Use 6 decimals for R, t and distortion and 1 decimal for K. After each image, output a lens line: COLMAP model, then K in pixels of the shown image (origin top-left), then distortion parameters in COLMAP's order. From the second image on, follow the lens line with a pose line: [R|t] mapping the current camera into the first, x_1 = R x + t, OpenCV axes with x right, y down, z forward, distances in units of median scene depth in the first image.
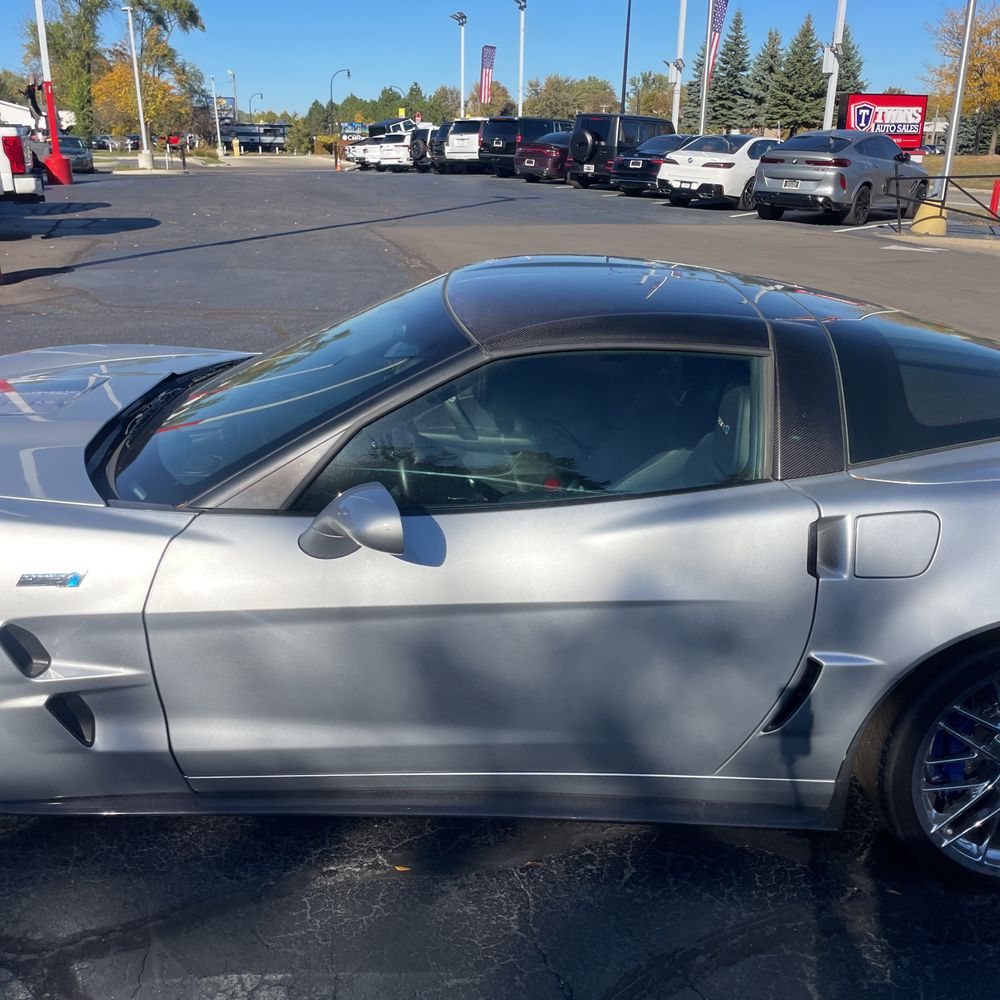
lens RADIAL K [[1014.8, 0, 500.0], [0, 1014.8, 500.0], [0, 0, 1]] dist [0.065960, -0.090311]
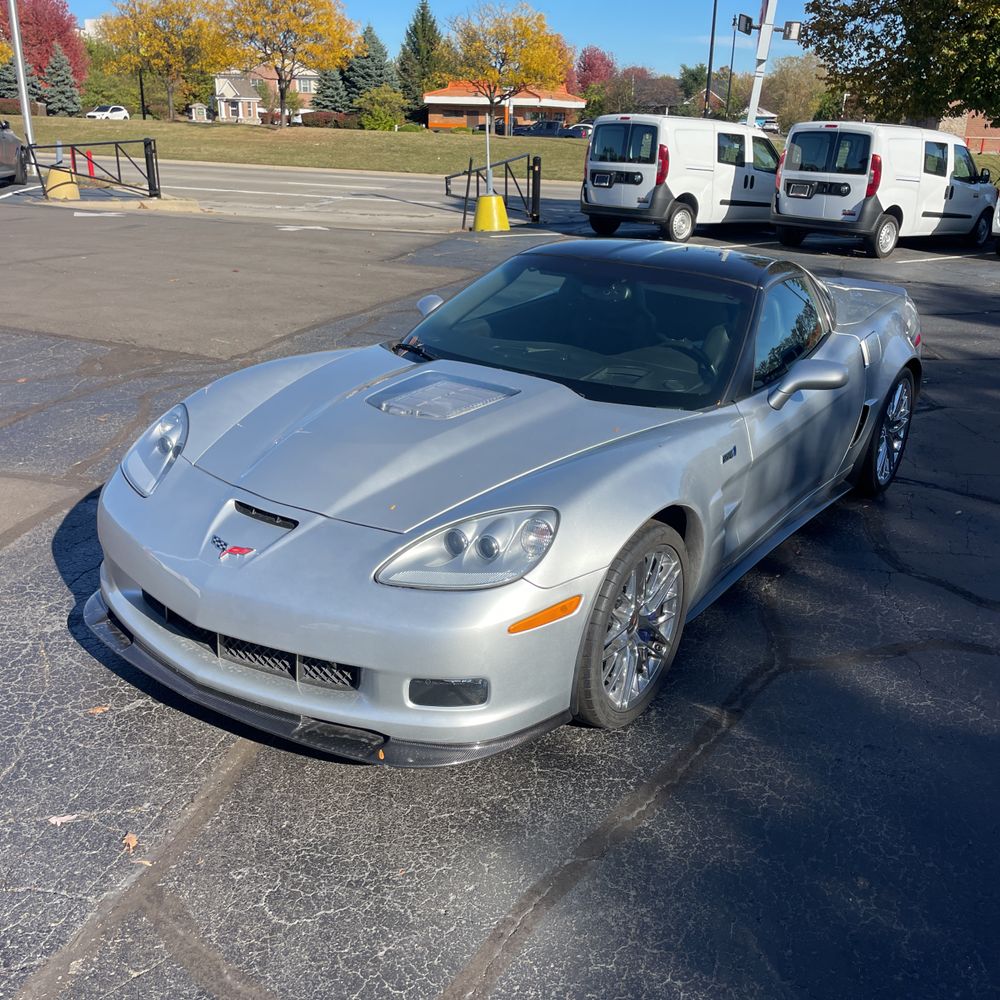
lens RADIAL K [[1010.0, 0, 498.6], [0, 1010.0, 488.9], [0, 0, 1]] dist [0.084271, -0.126077]
pose [[0.572123, -0.280723, 0.770630, -0.150852], [0.253832, 0.954074, 0.159100, -0.018594], [-0.779900, 0.104586, 0.617104, 0.018951]]
